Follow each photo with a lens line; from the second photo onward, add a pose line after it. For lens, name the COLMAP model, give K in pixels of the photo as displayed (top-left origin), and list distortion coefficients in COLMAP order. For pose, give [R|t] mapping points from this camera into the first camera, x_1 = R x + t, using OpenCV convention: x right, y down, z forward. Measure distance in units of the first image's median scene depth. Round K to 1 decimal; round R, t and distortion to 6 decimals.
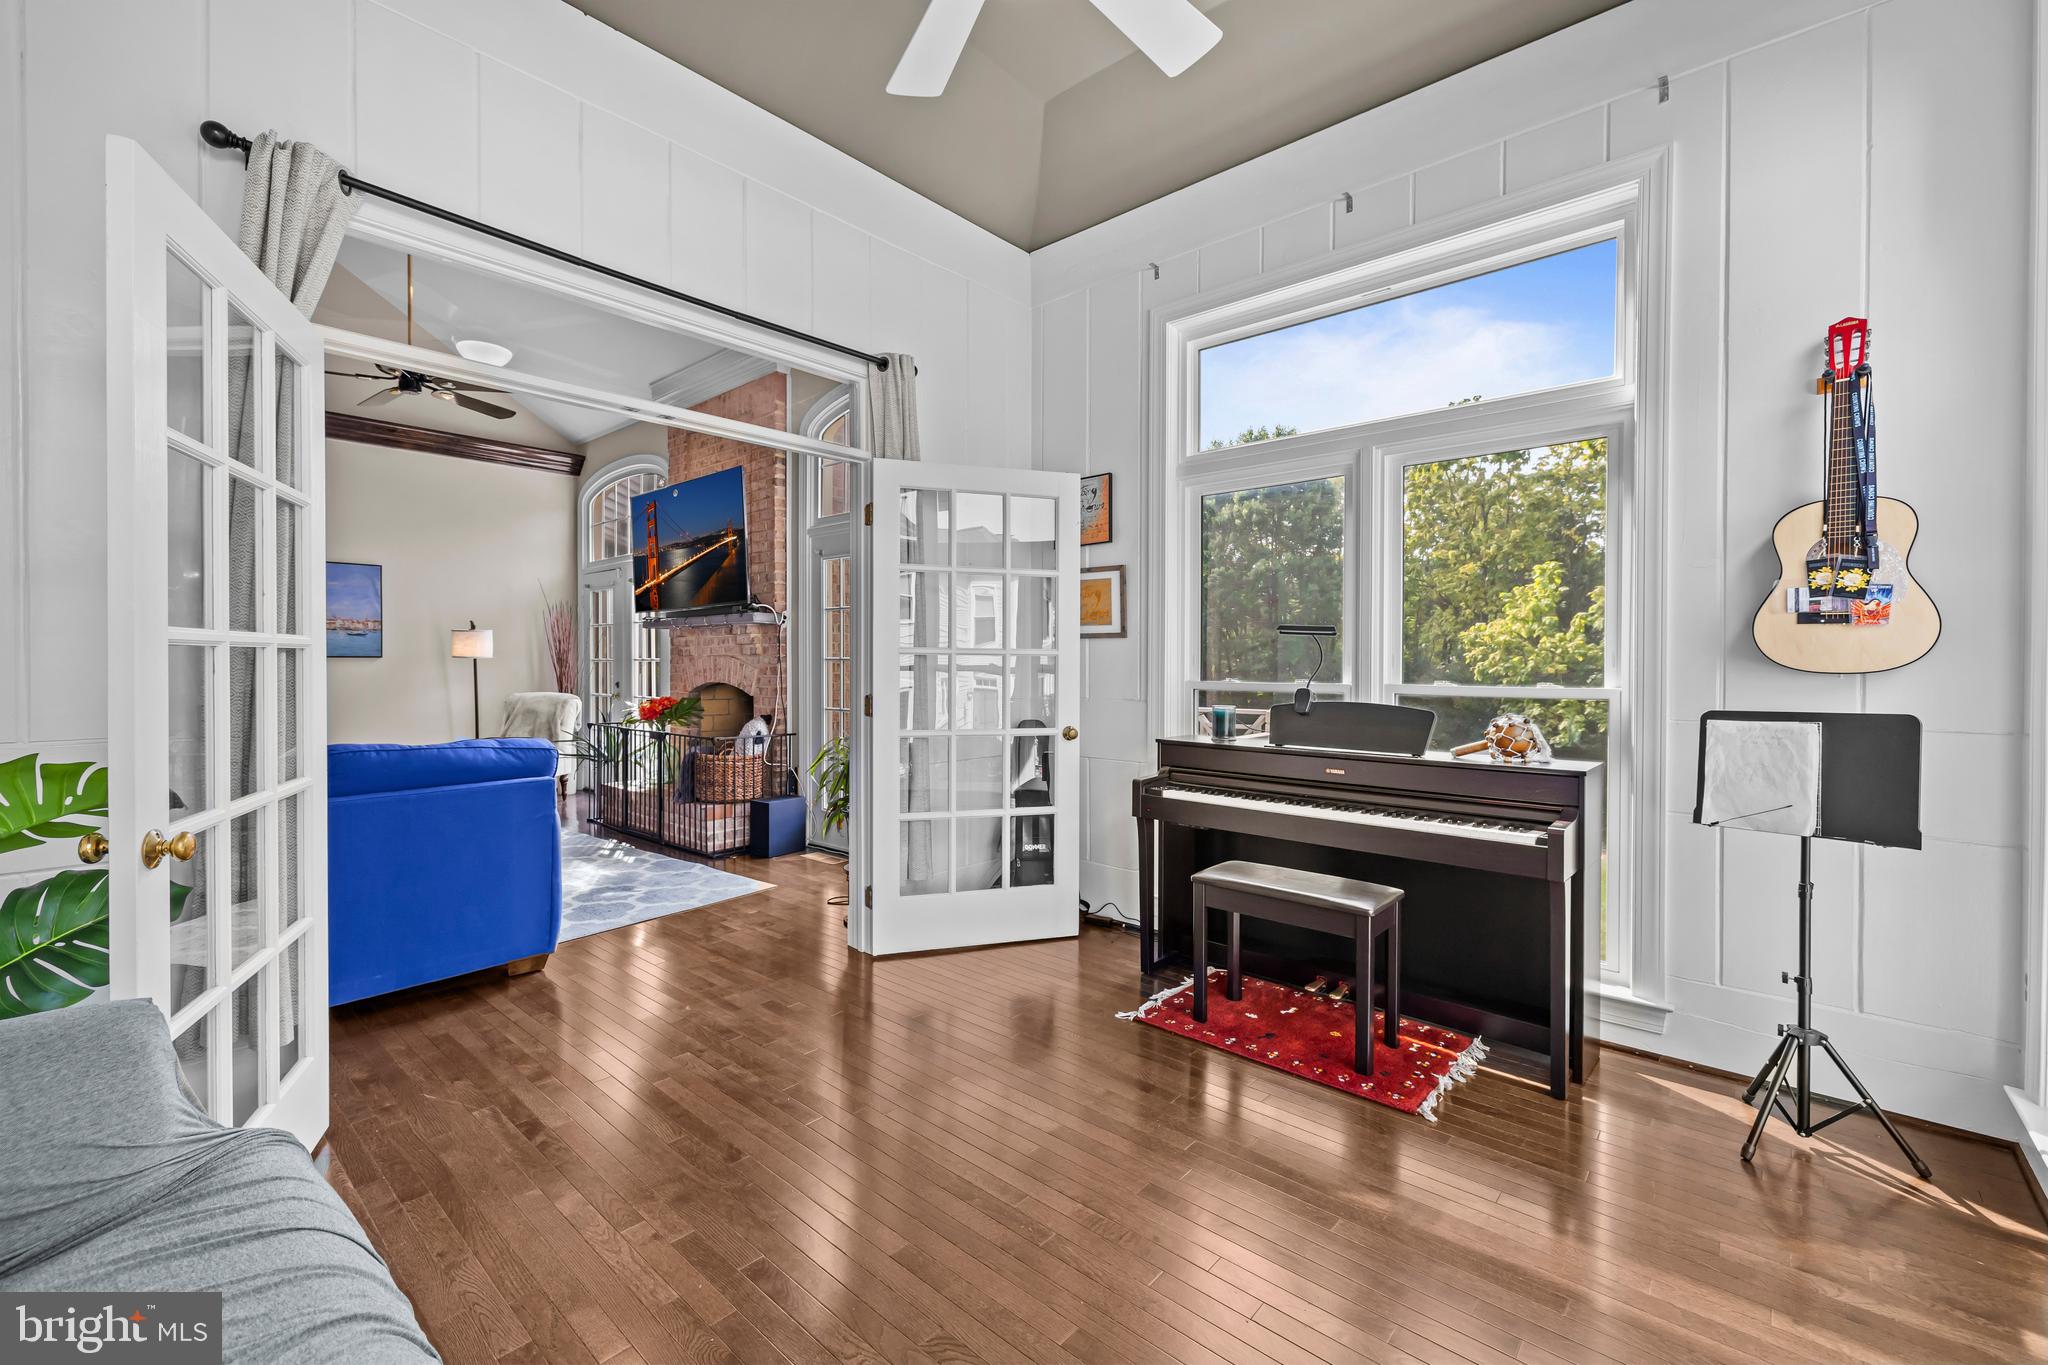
lens RADIAL K [[859.6, 0, 1013.6], [0, 859.6, 674.0], [0, 0, 1]] dist [-0.000866, 0.000971]
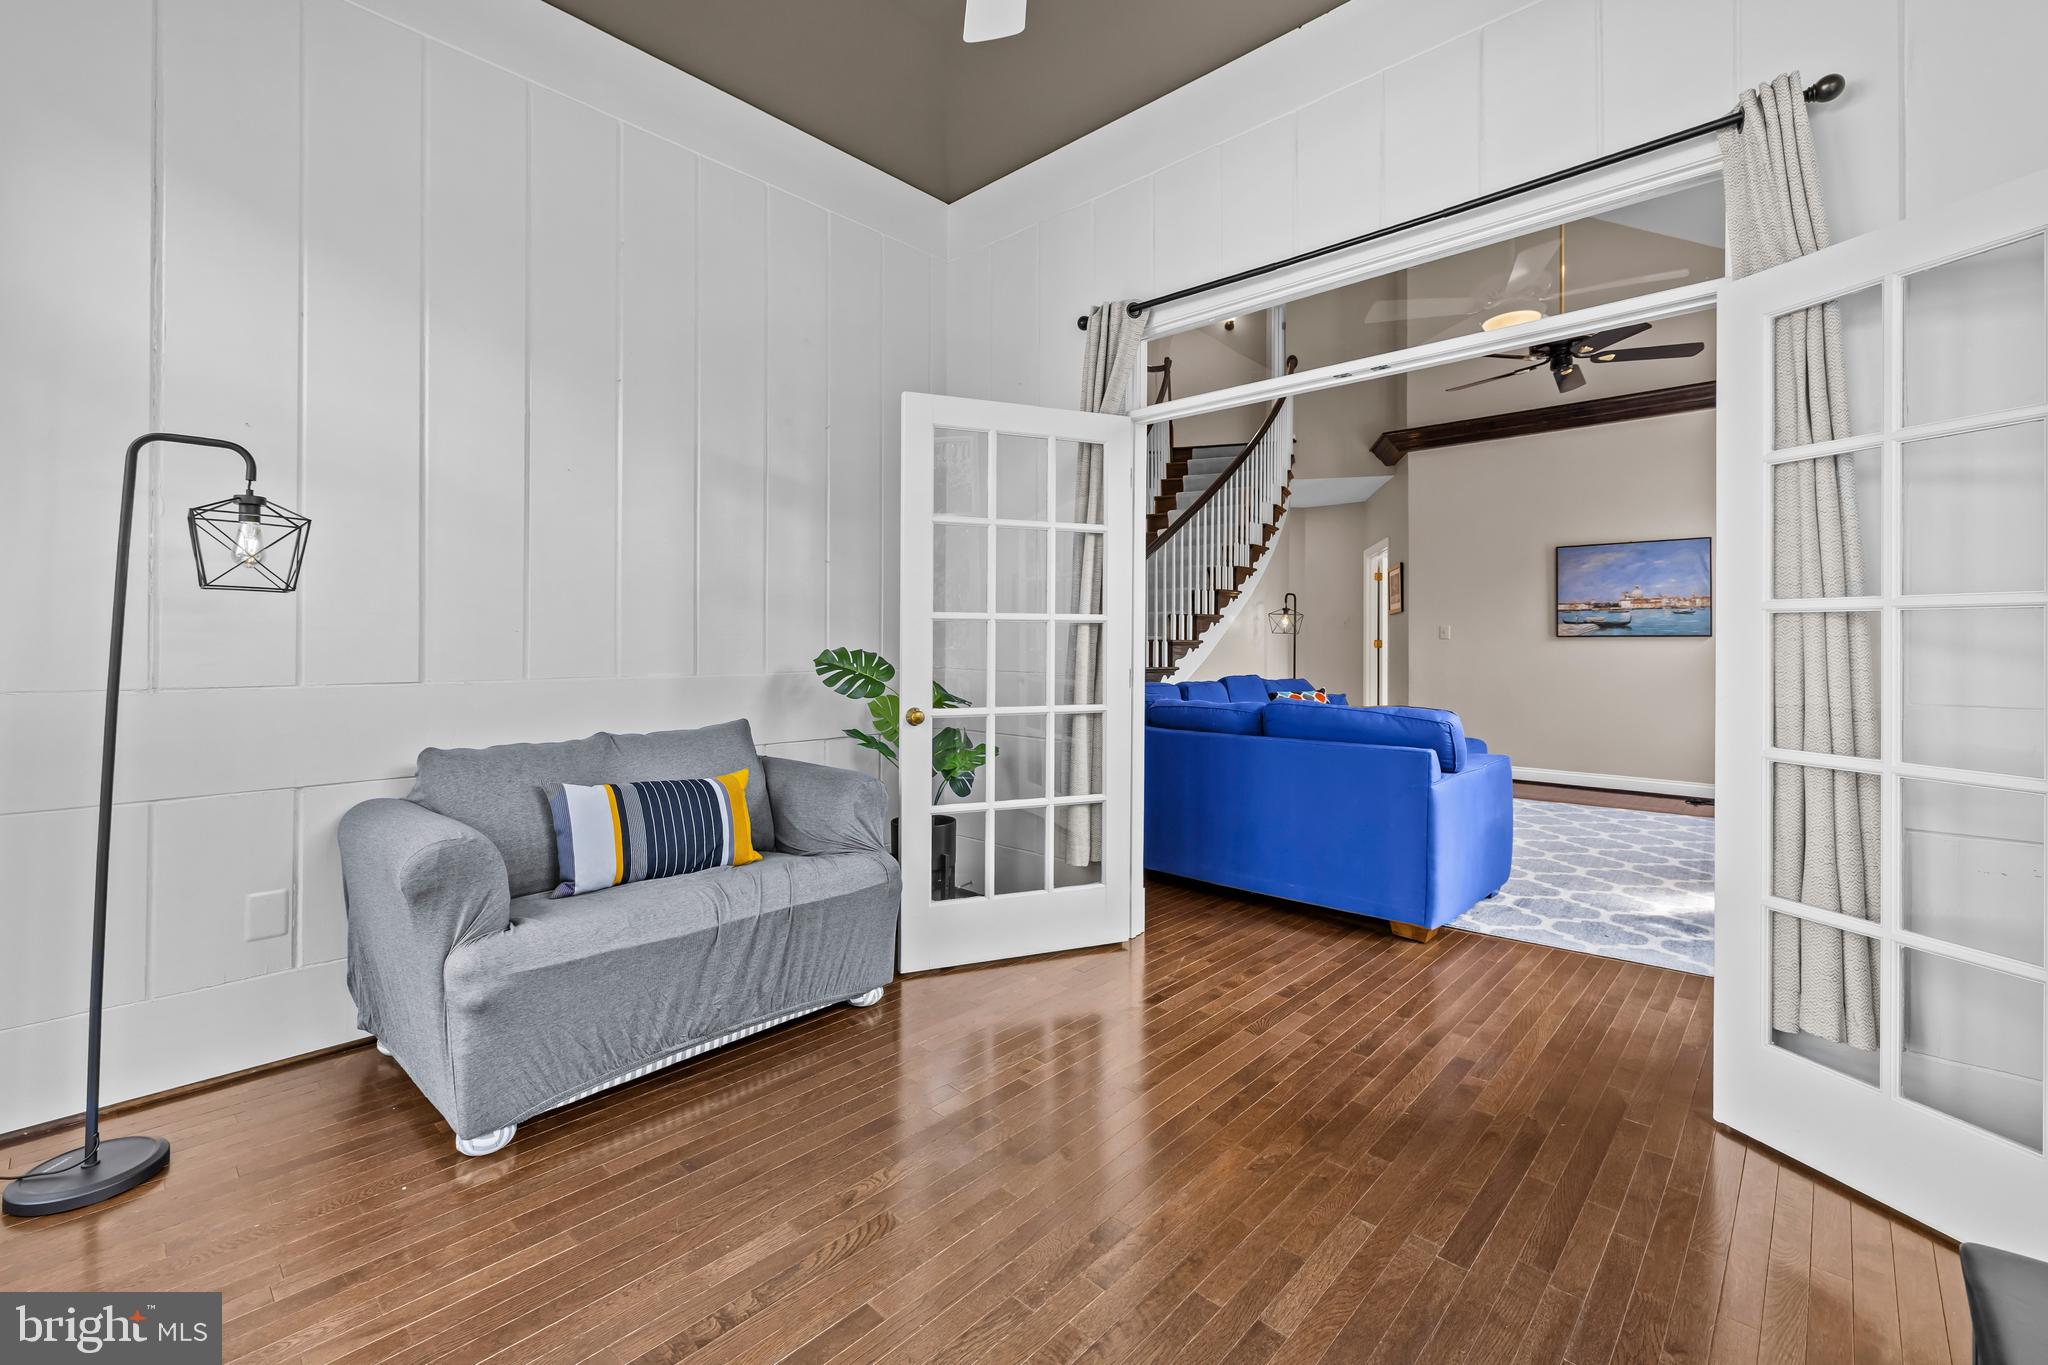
lens RADIAL K [[859.6, 0, 982.4], [0, 859.6, 650.3], [0, 0, 1]] dist [-0.000866, 0.000971]
pose [[-0.040344, 0.006008, -0.999168, 0.516453], [-0.017208, 0.999829, 0.006707, 0.007871], [0.999038, 0.017464, -0.040234, 0.577257]]
